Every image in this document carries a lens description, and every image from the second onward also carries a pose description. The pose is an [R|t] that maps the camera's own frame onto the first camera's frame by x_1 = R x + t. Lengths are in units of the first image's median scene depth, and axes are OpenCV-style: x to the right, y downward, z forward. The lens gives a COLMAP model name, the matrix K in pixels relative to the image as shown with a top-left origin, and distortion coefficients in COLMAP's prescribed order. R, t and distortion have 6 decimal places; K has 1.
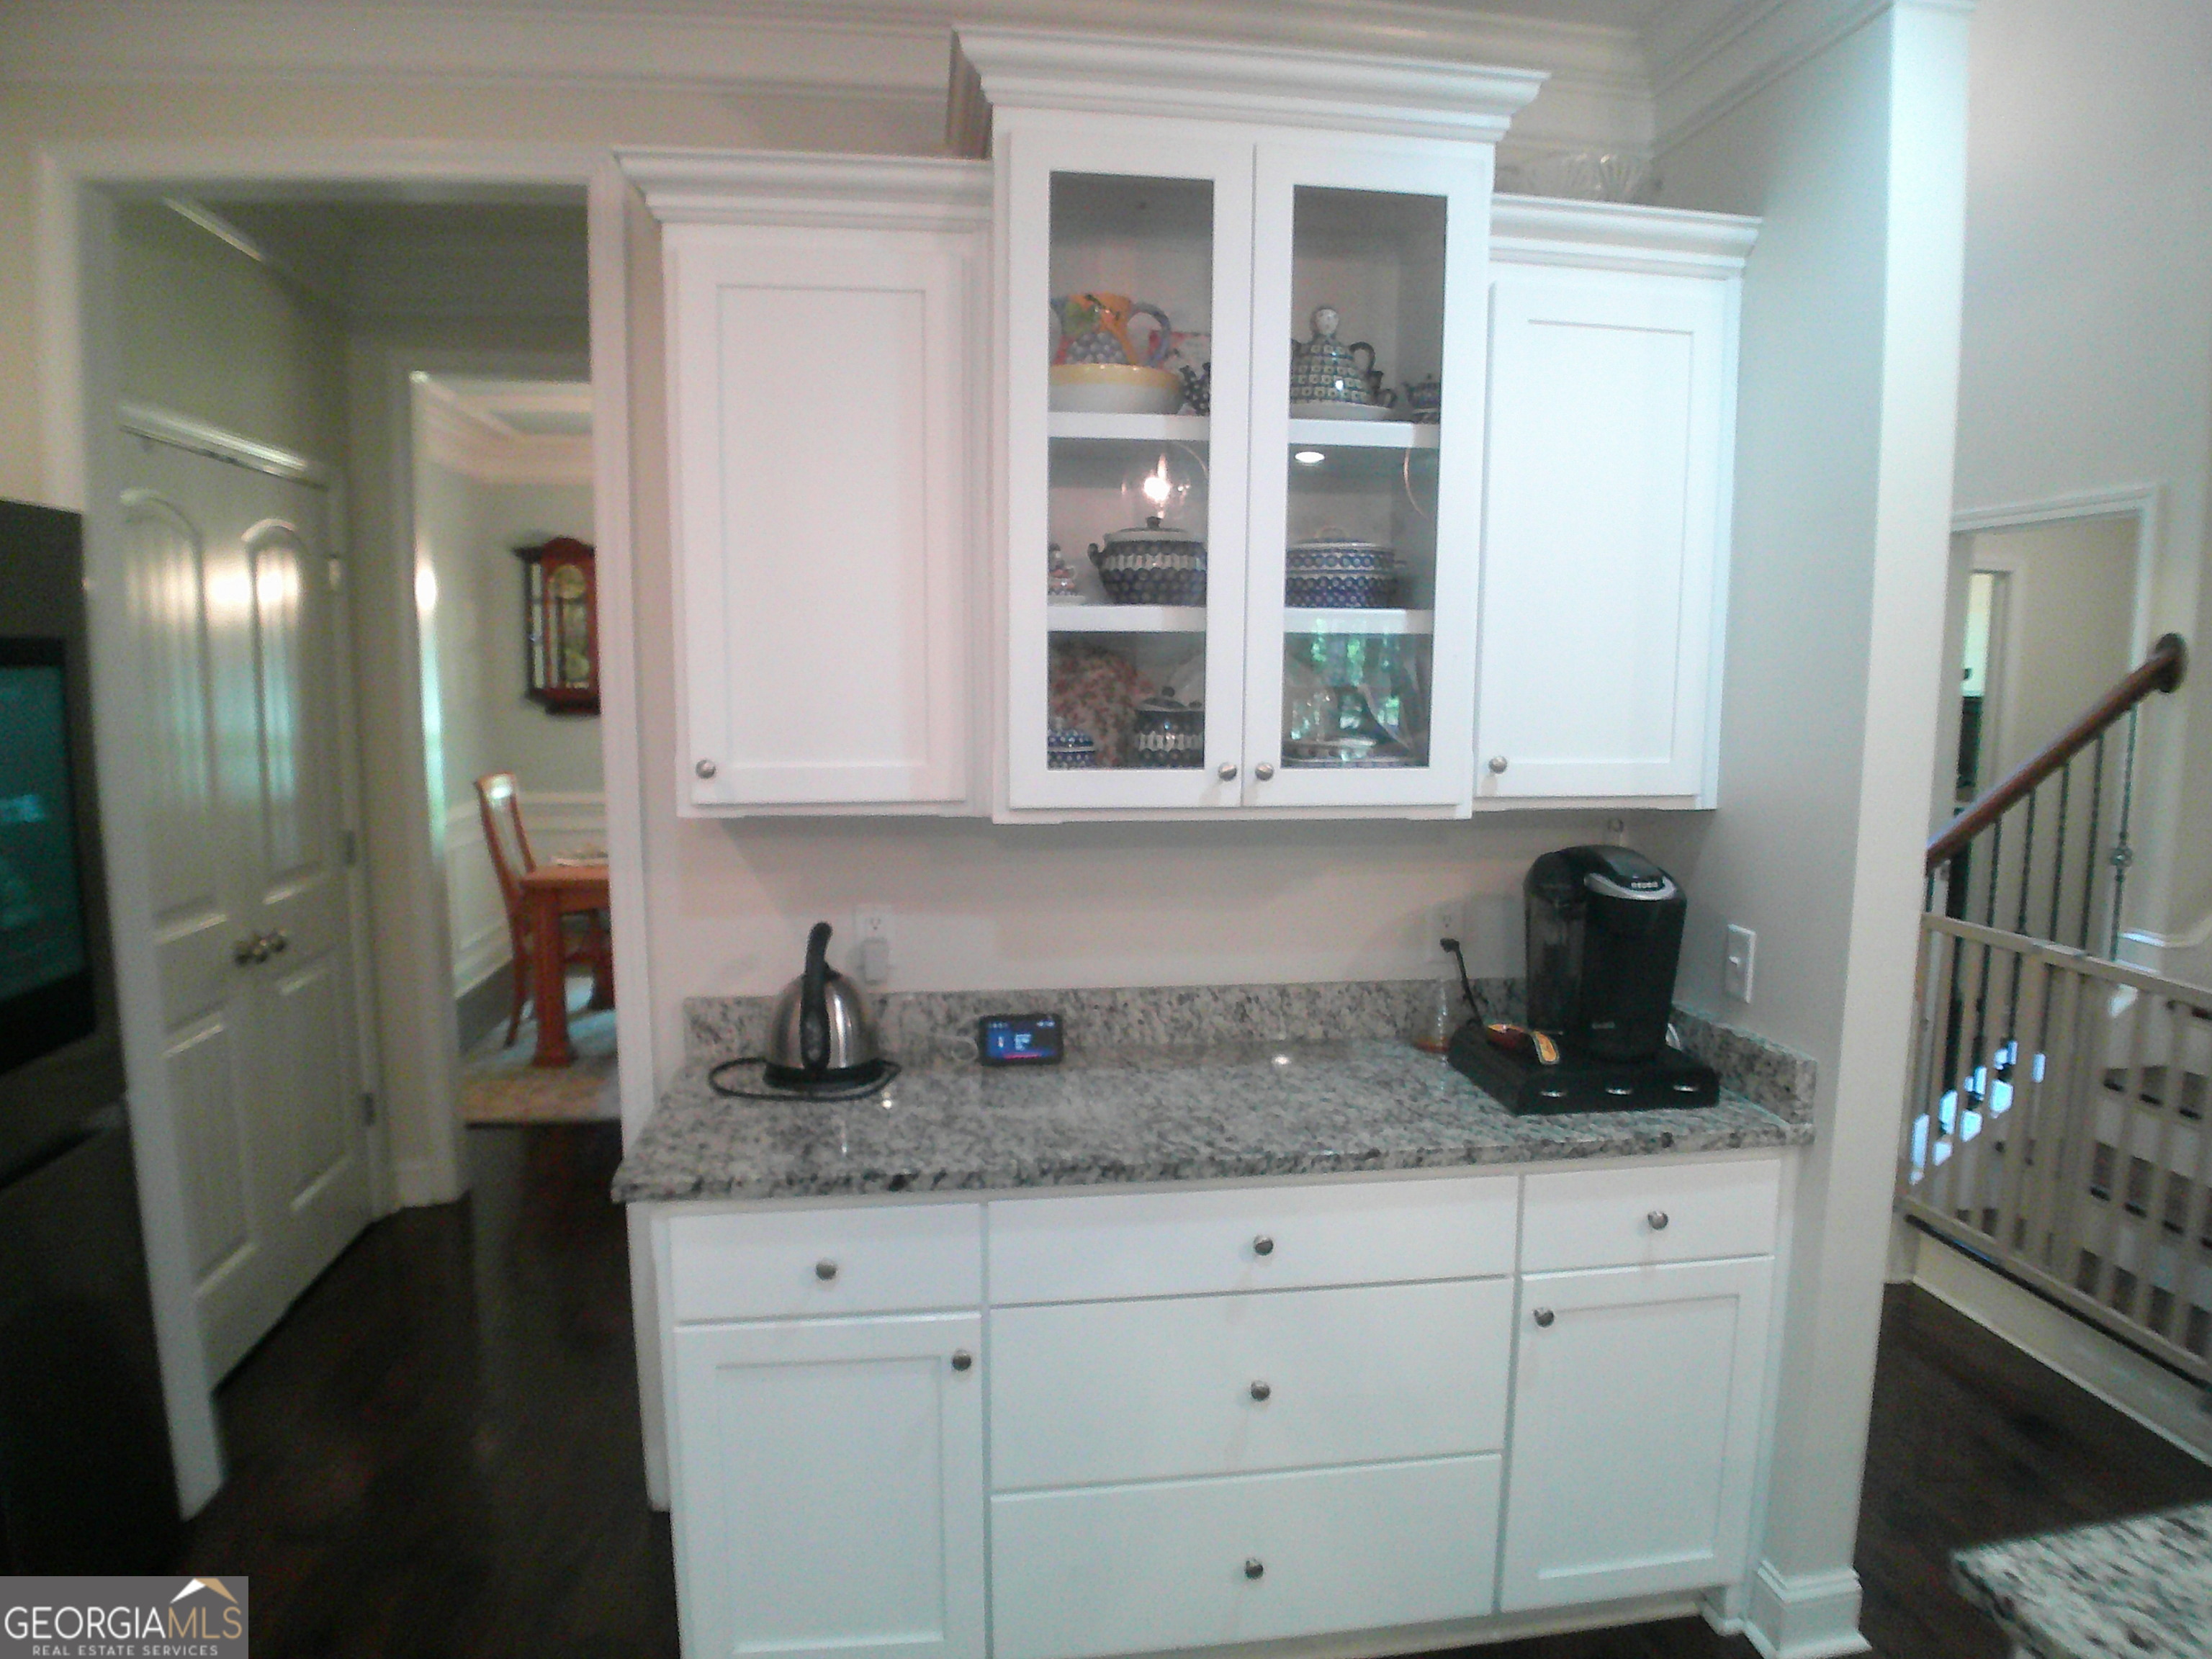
lens RADIAL K [[1407.2, 0, 1112.8], [0, 1407.2, 854.9], [0, 0, 1]] dist [-0.078481, -0.001596]
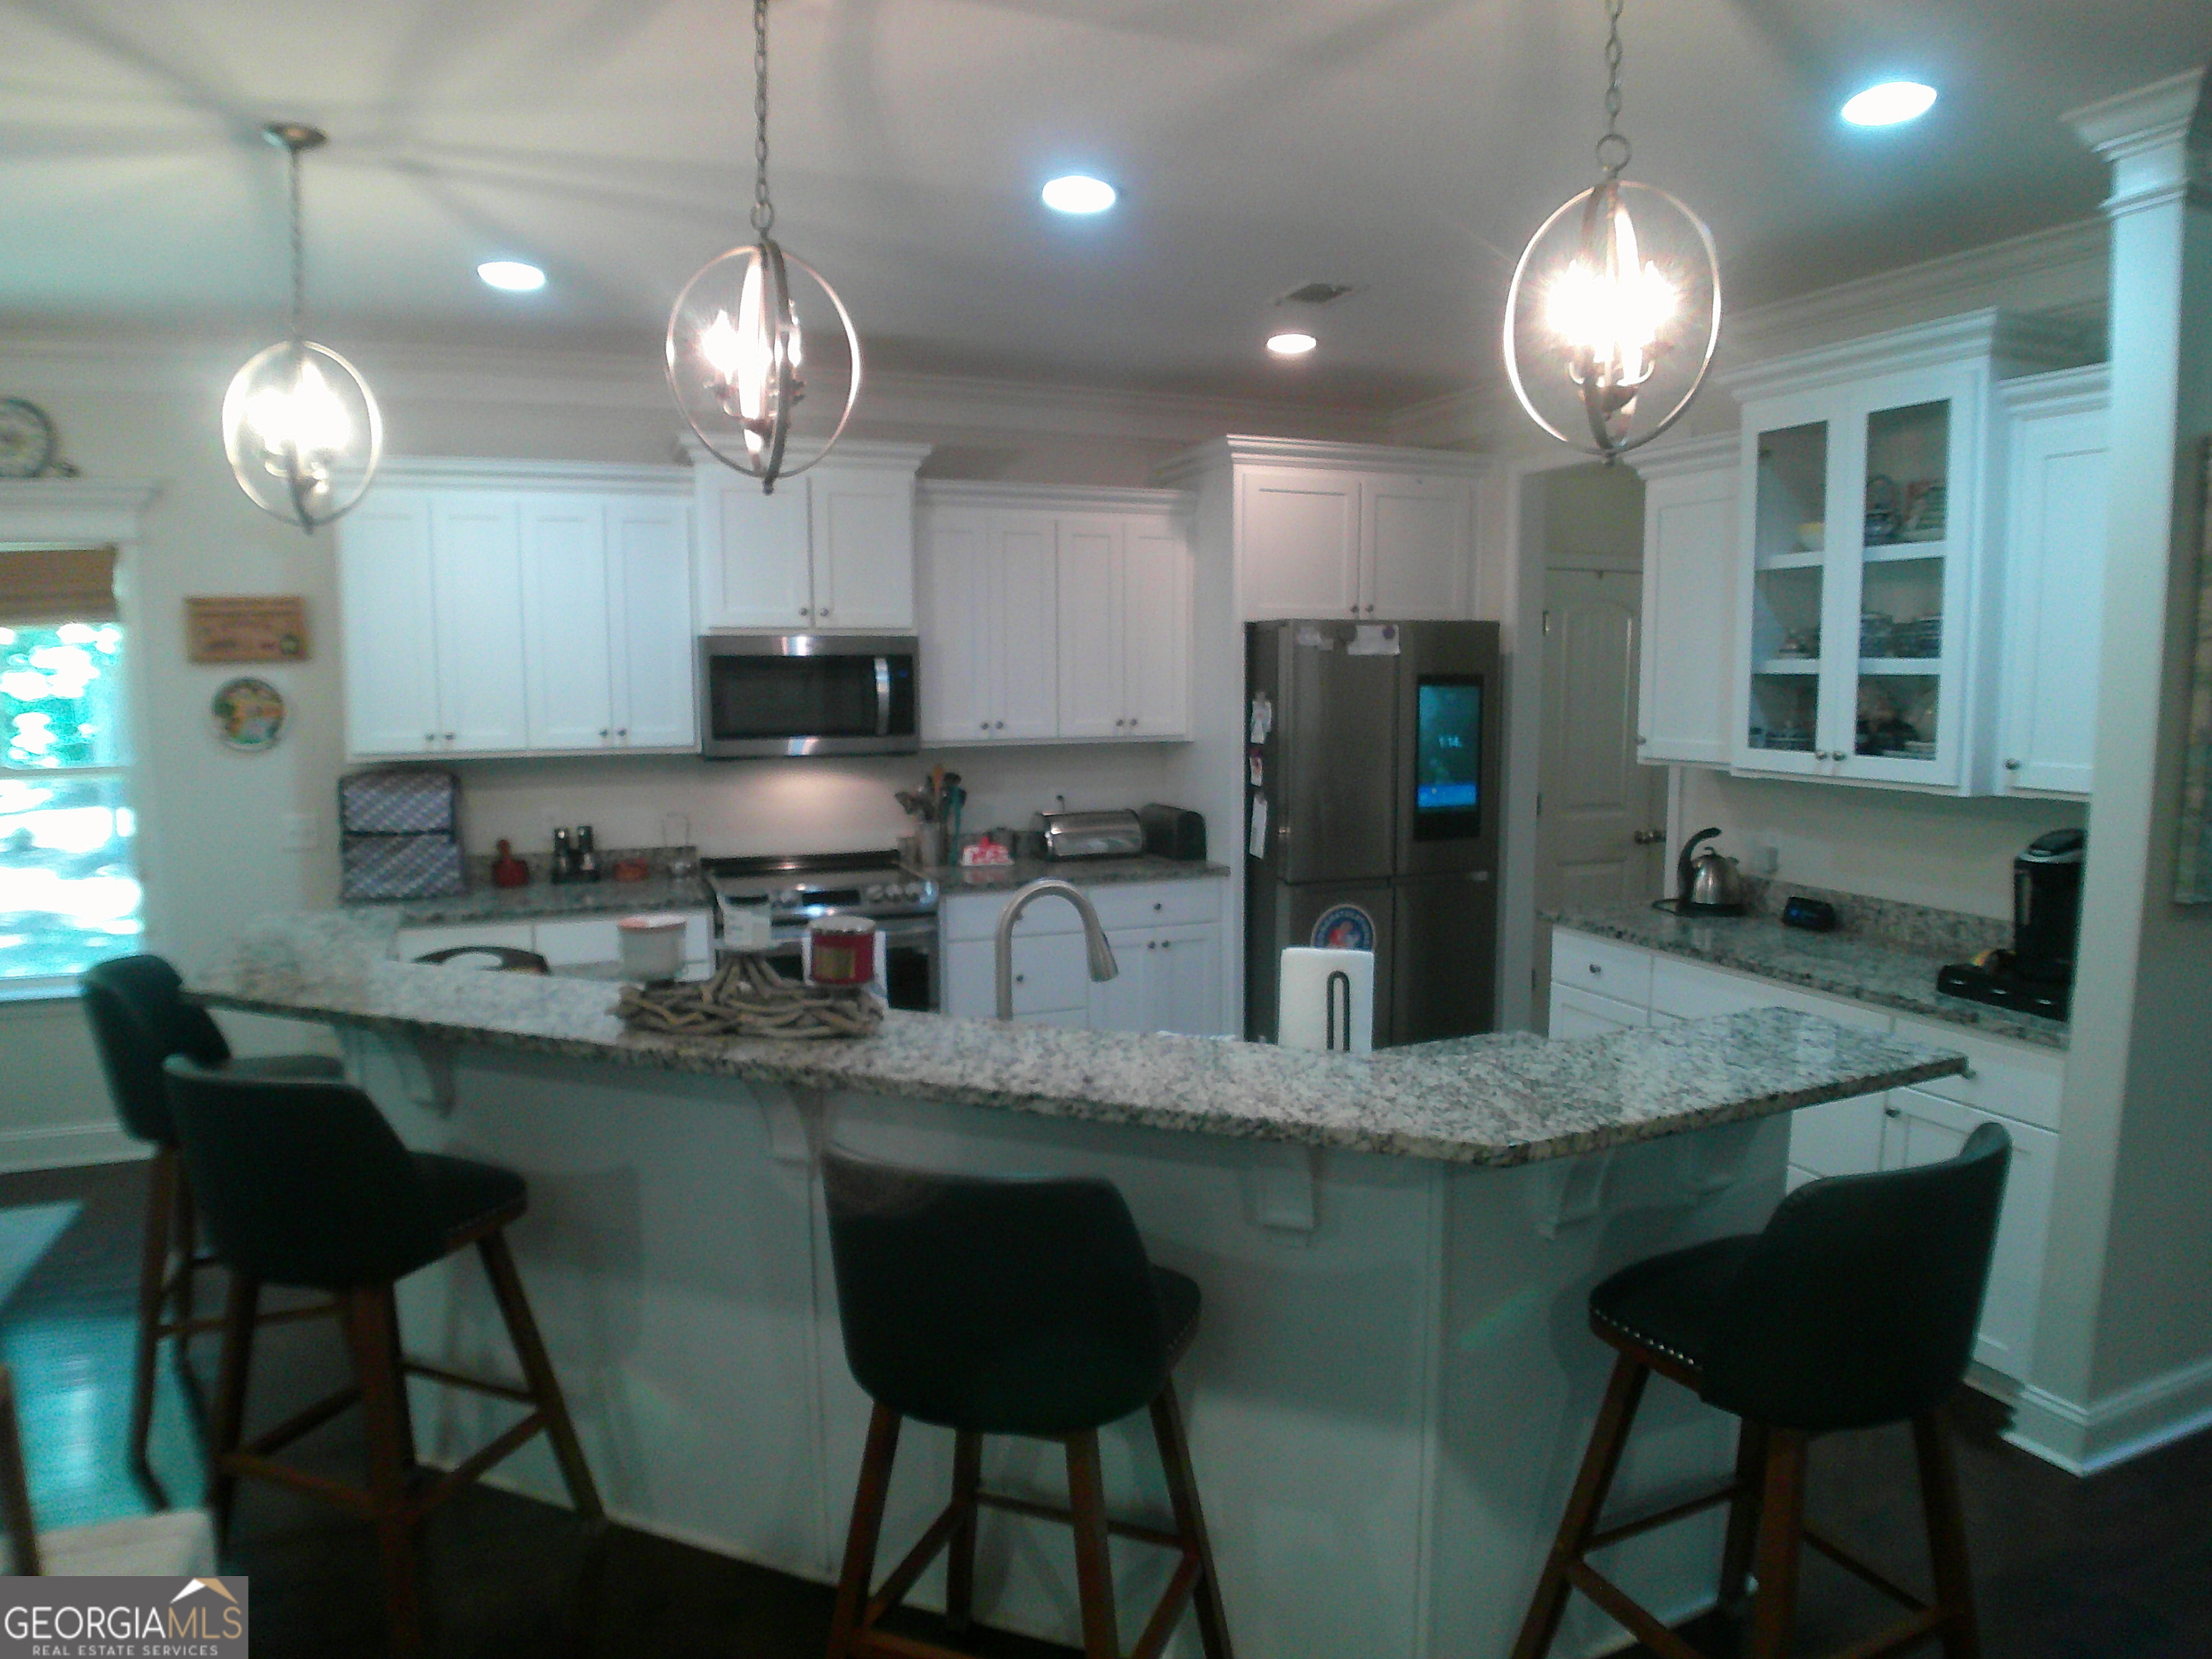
lens RADIAL K [[1407.2, 0, 1112.8], [0, 1407.2, 854.9], [0, 0, 1]] dist [-0.078481, -0.001596]
pose [[0.225905, 0.115060, -0.967330, 1.527209], [-0.122493, 0.988474, 0.088969, 0.018922], [0.966417, 0.098393, 0.237396, -0.230227]]
